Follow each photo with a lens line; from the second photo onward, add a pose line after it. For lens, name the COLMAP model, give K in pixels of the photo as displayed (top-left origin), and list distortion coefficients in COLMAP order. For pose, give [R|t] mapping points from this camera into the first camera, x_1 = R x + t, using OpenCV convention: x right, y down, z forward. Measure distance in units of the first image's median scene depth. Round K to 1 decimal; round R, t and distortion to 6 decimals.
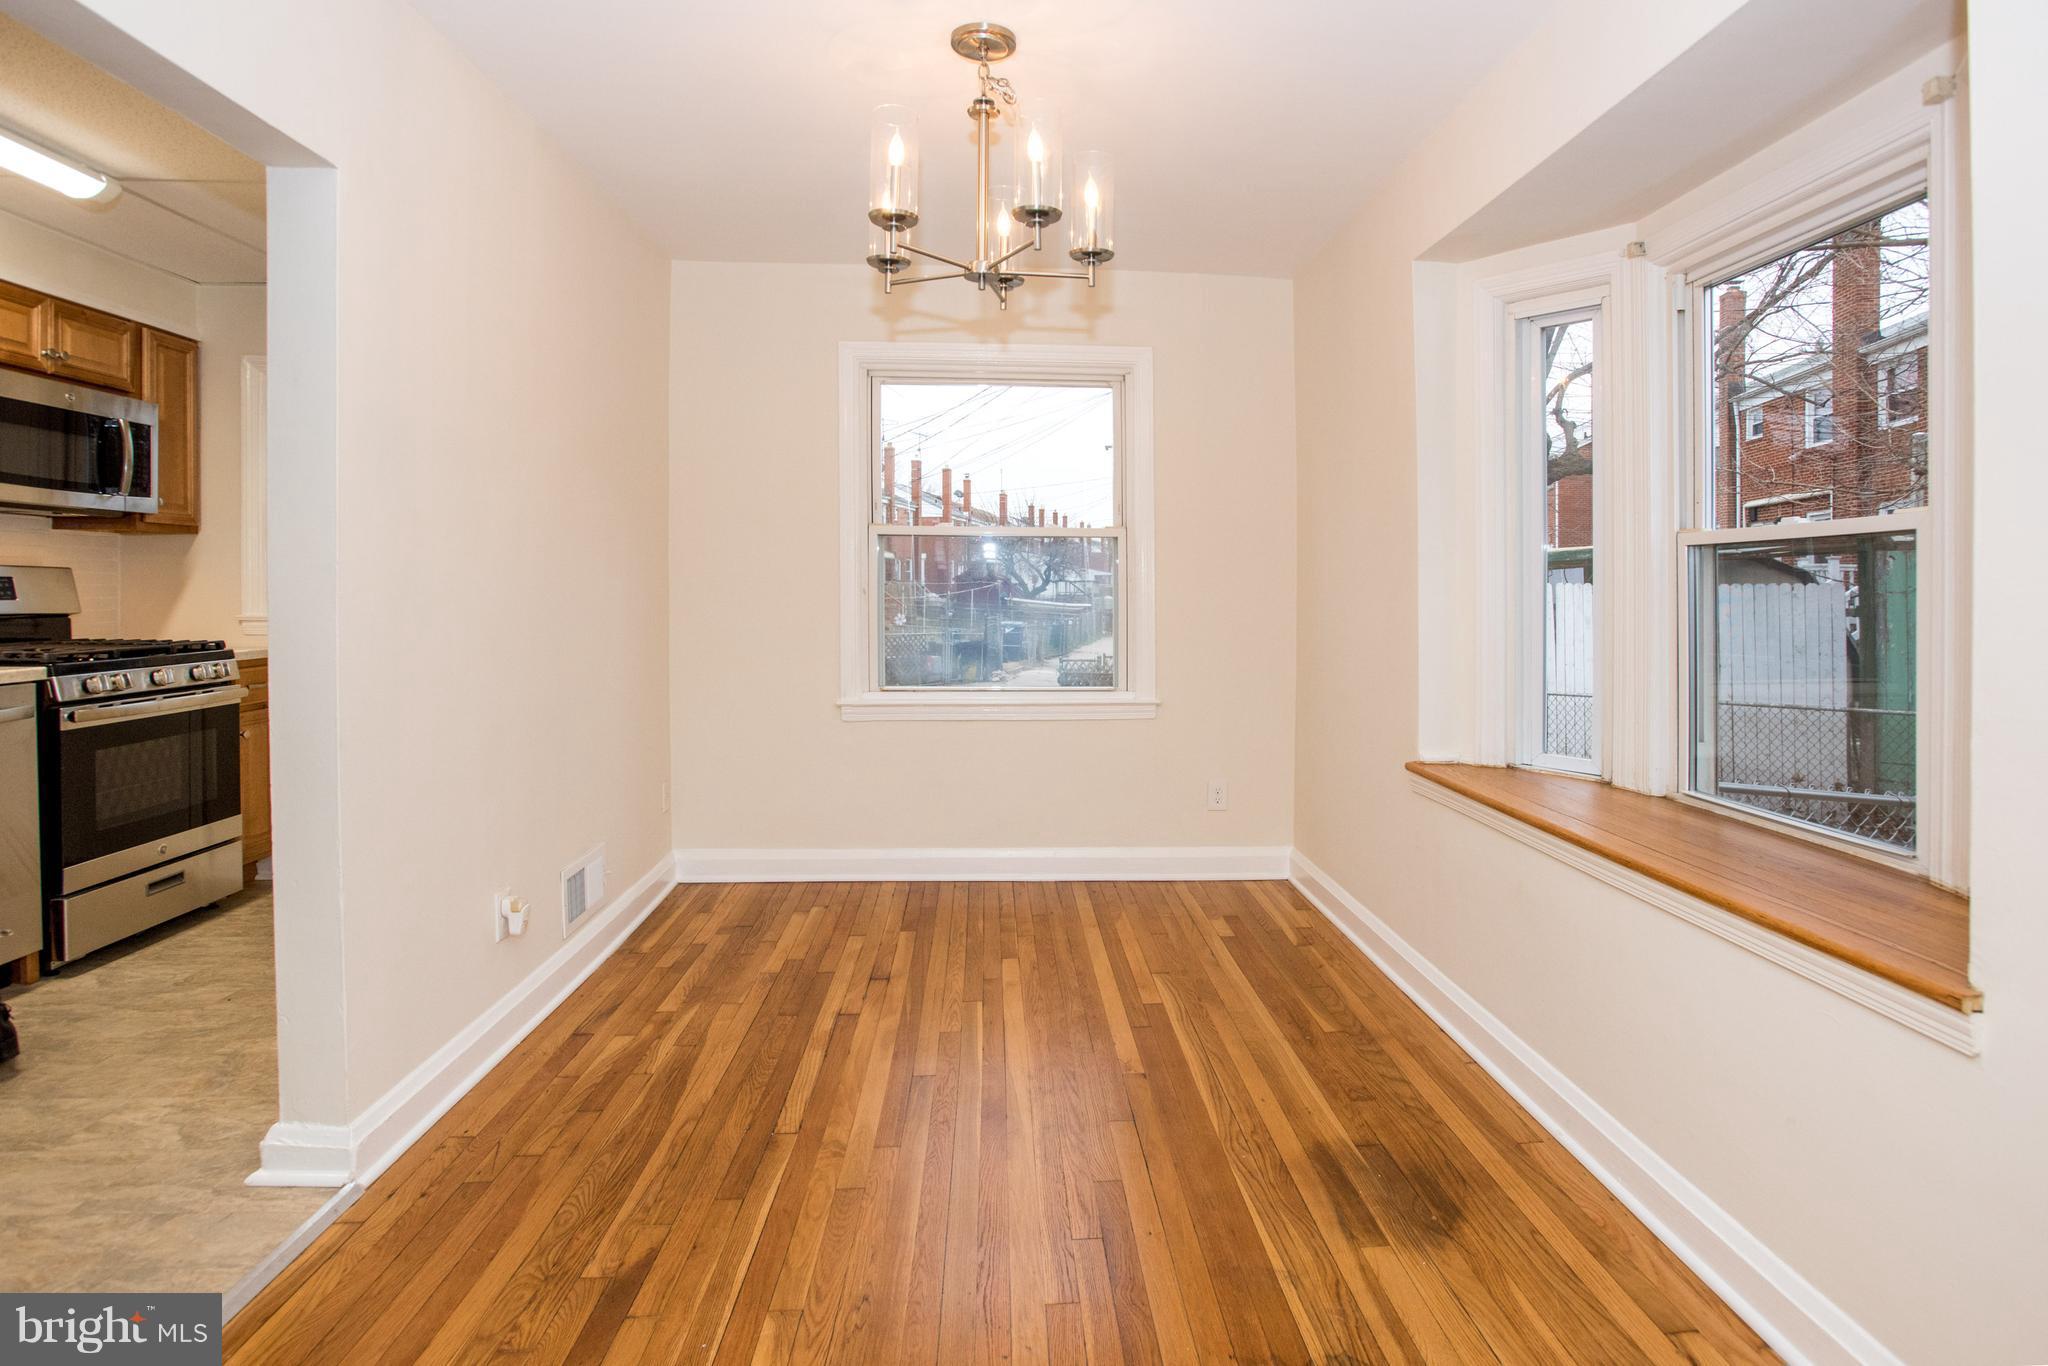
lens RADIAL K [[1022.9, 0, 1048.6], [0, 1022.9, 597.9], [0, 0, 1]] dist [-0.048239, 0.011854]
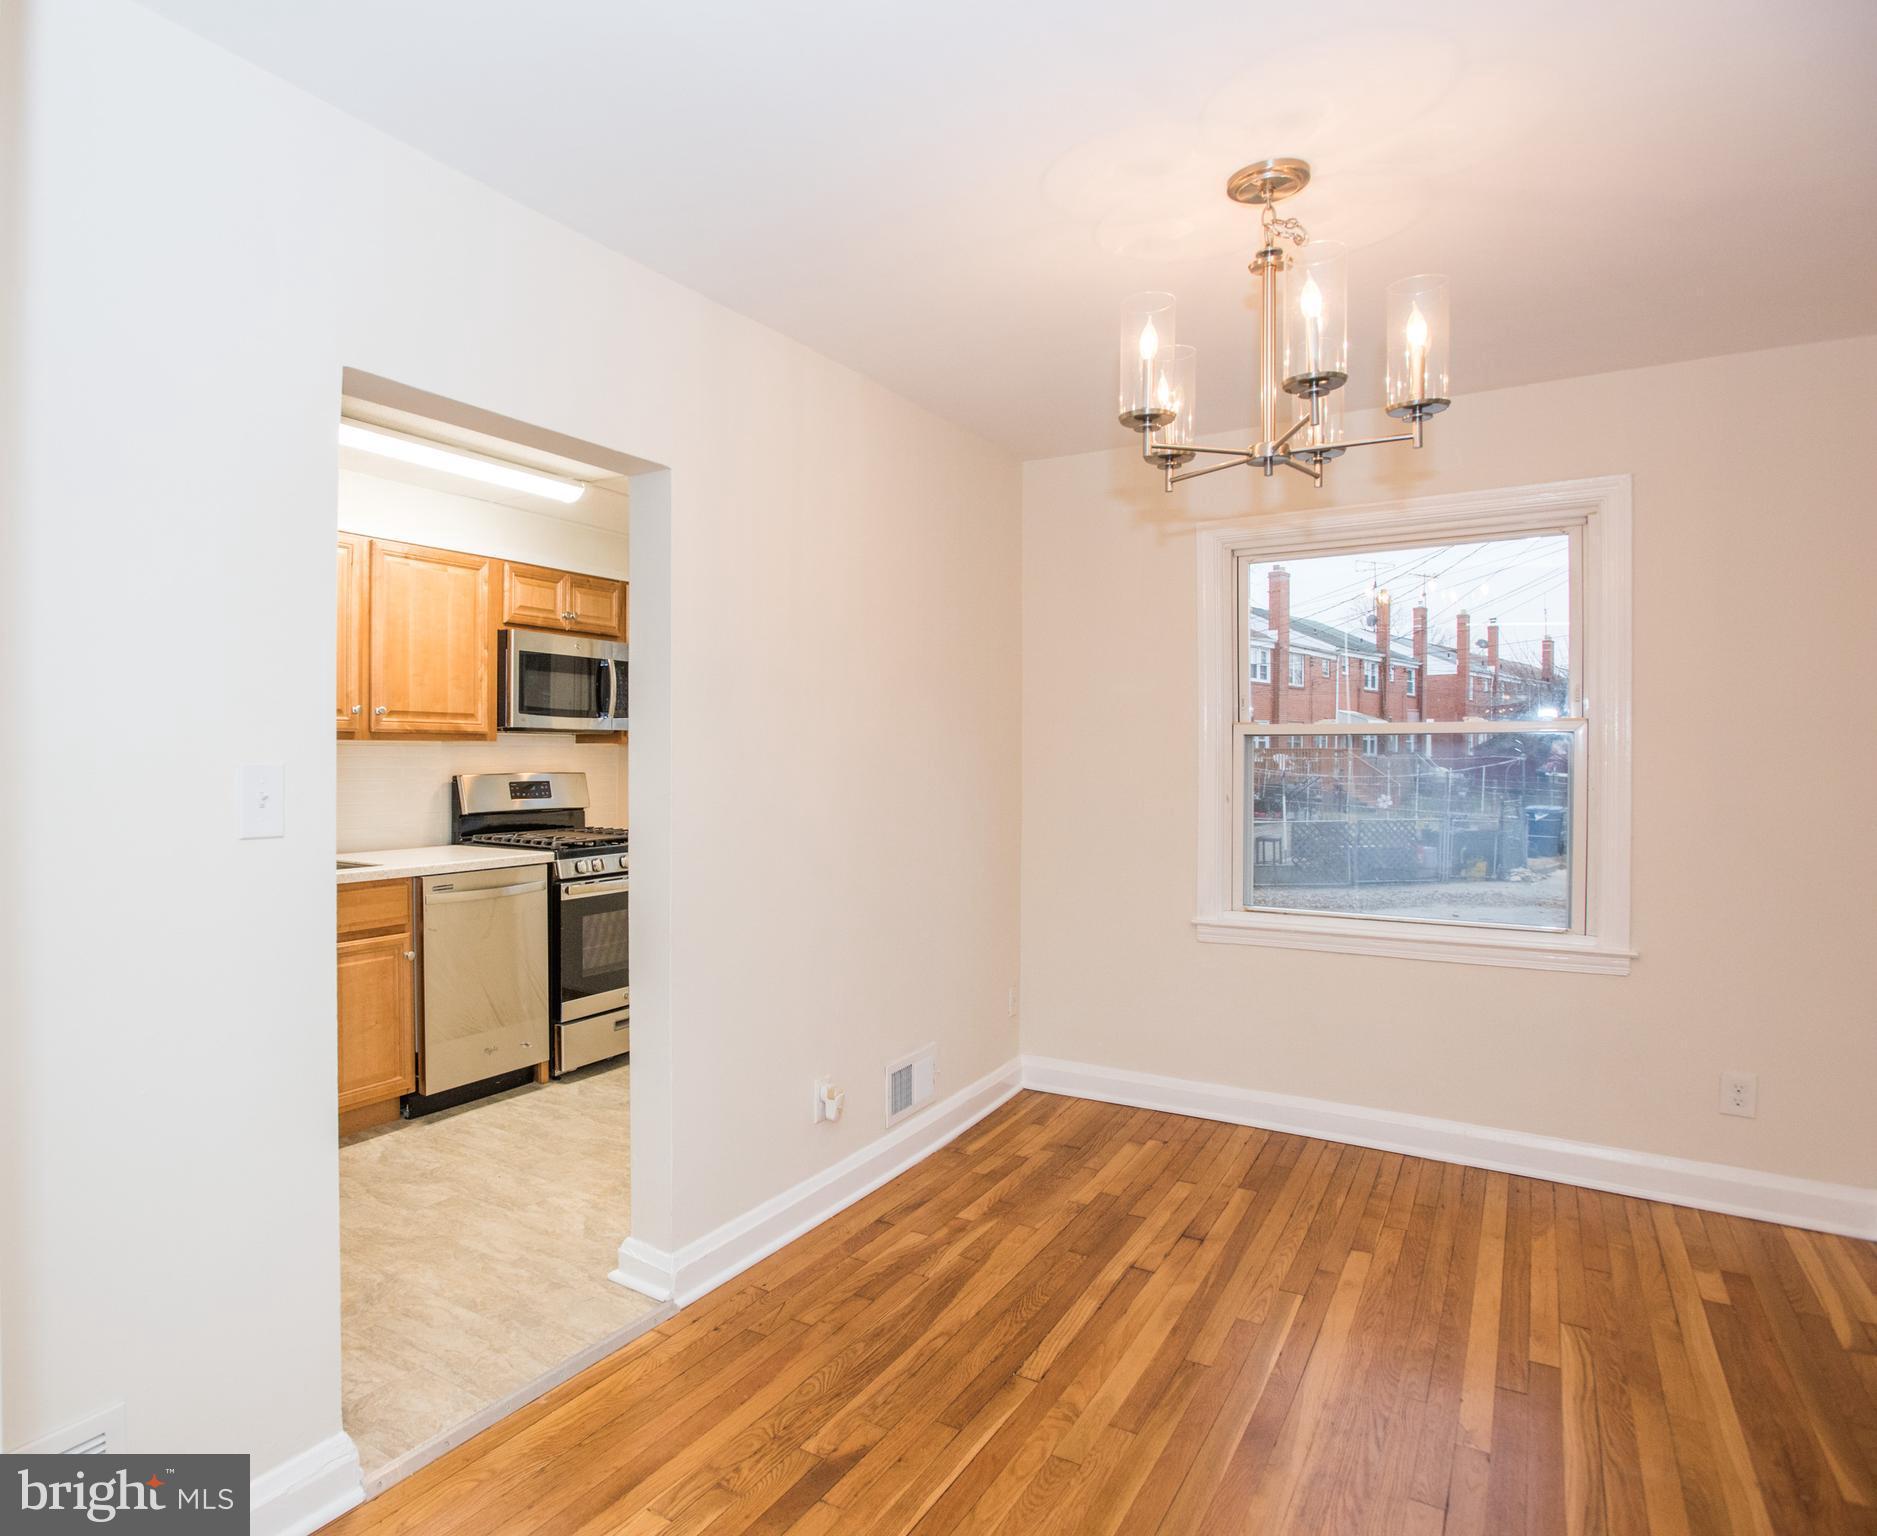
lens RADIAL K [[1086.0, 0, 801.3], [0, 1086.0, 773.9], [0, 0, 1]] dist [-0.063651, 0.026316]
pose [[0.783225, 0.009181, -0.621670, 0.170468], [-0.003938, 0.999944, 0.009807, -0.053582], [0.621726, -0.005234, 0.783218, 0.047431]]
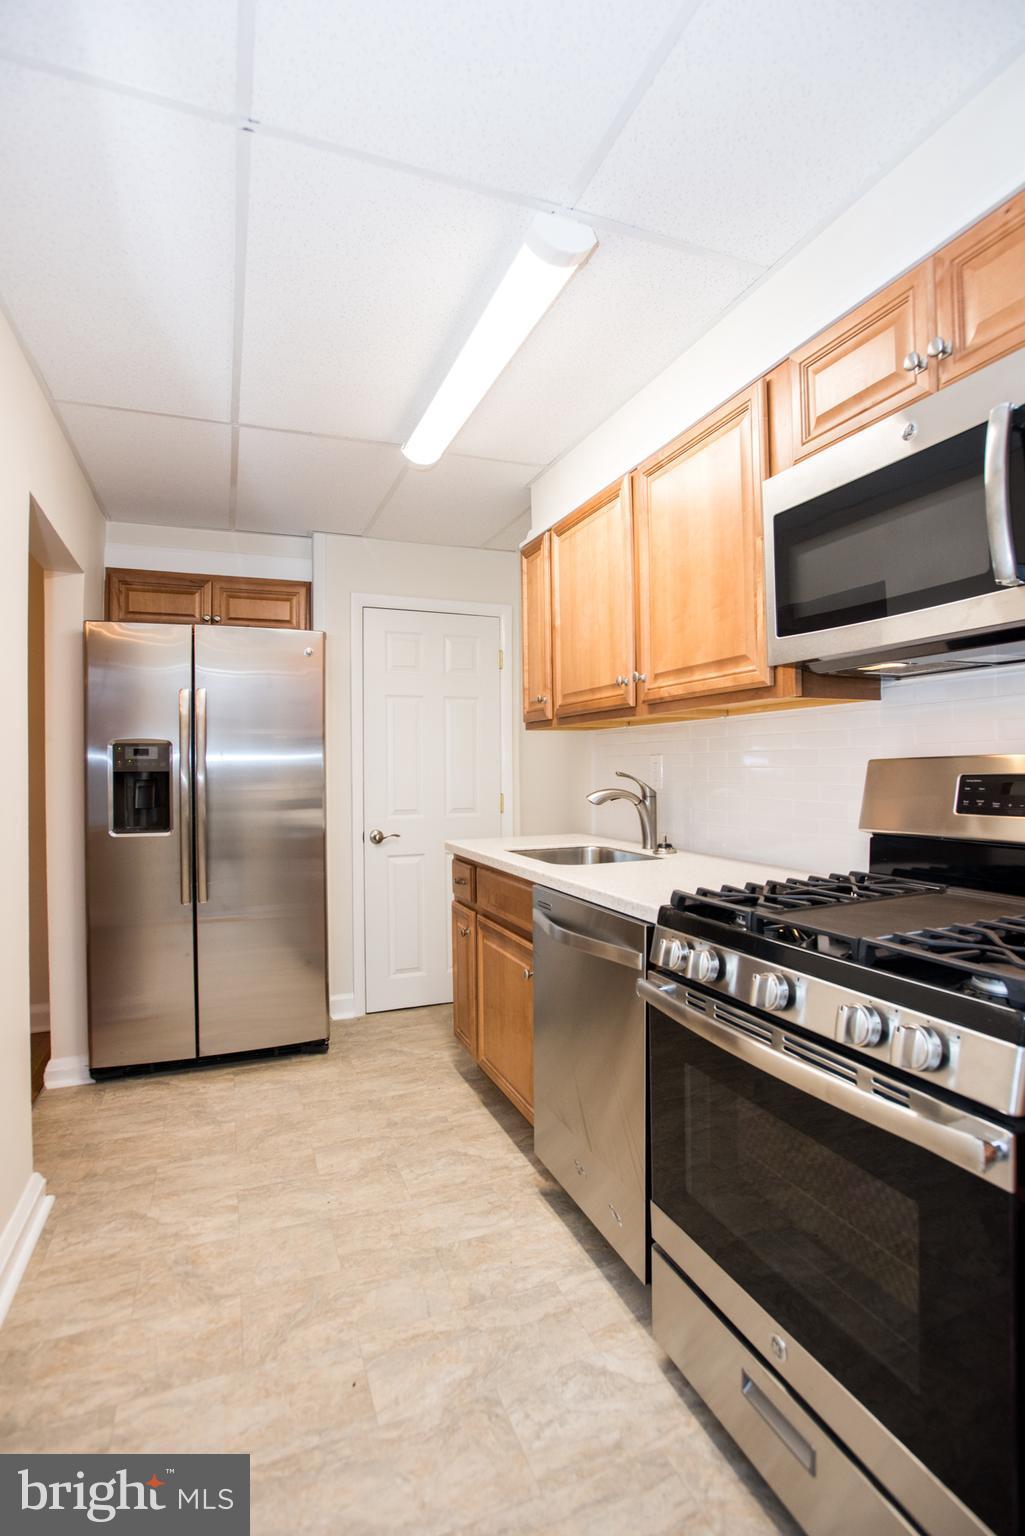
lens RADIAL K [[767.1, 0, 516.1], [0, 767.1, 760.3], [0, 0, 1]] dist [-0.048239, 0.011854]
pose [[-0.957172, -0.007428, -0.289424, -0.771237], [-0.009643, 0.999934, 0.006227, -0.035386], [0.289358, 0.008752, -0.957181, 1.504769]]
